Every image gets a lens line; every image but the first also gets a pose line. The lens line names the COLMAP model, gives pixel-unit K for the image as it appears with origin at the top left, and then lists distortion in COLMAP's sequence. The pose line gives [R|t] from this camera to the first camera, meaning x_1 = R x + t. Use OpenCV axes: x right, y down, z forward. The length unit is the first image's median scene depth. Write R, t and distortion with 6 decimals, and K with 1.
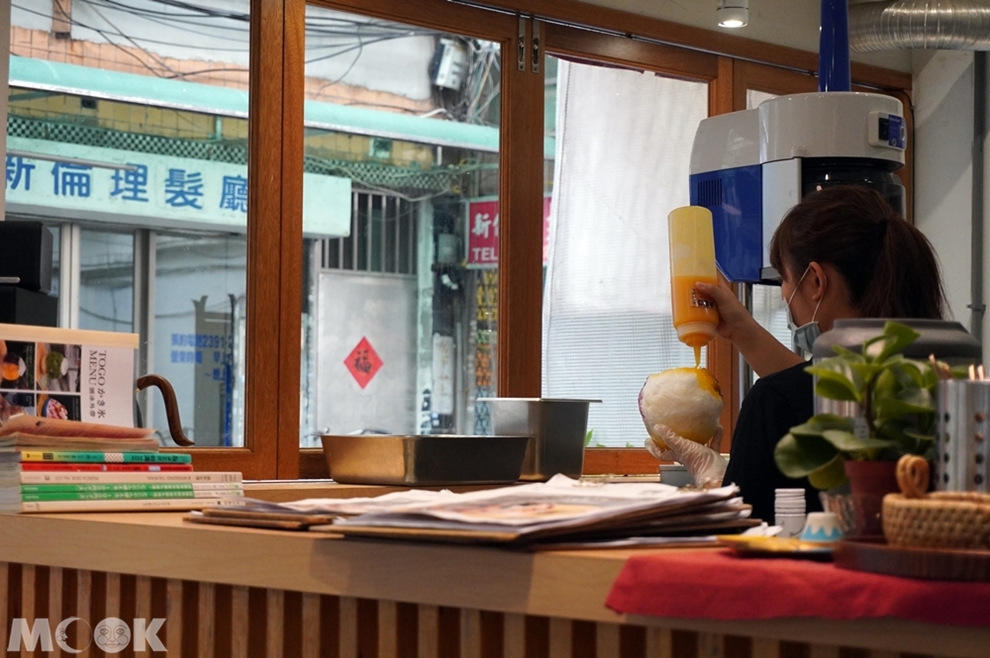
lens RADIAL K [[2170.4, 0, 495.0], [0, 2170.4, 329.0], [0, 0, 1]] dist [0.062793, -0.085786]
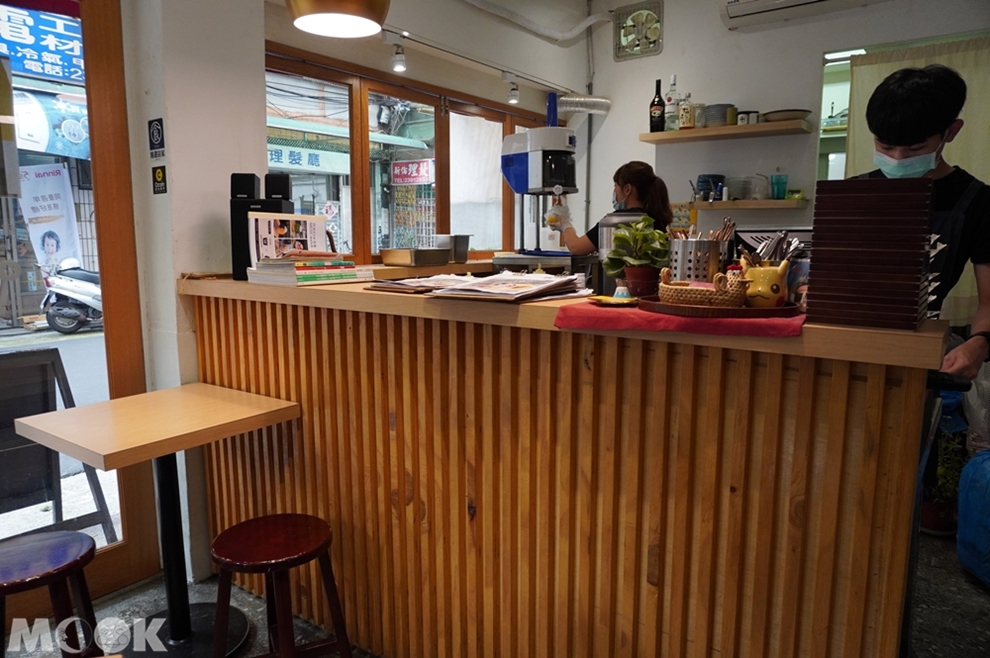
lens RADIAL K [[684.8, 0, 495.0], [0, 684.8, 329.0], [0, 0, 1]] dist [-0.076208, 0.100074]
pose [[0.987399, -0.030733, 0.155237, -0.068295], [0.002074, 0.983390, 0.181495, -0.009378], [-0.158236, -0.178886, 0.971062, 0.088575]]
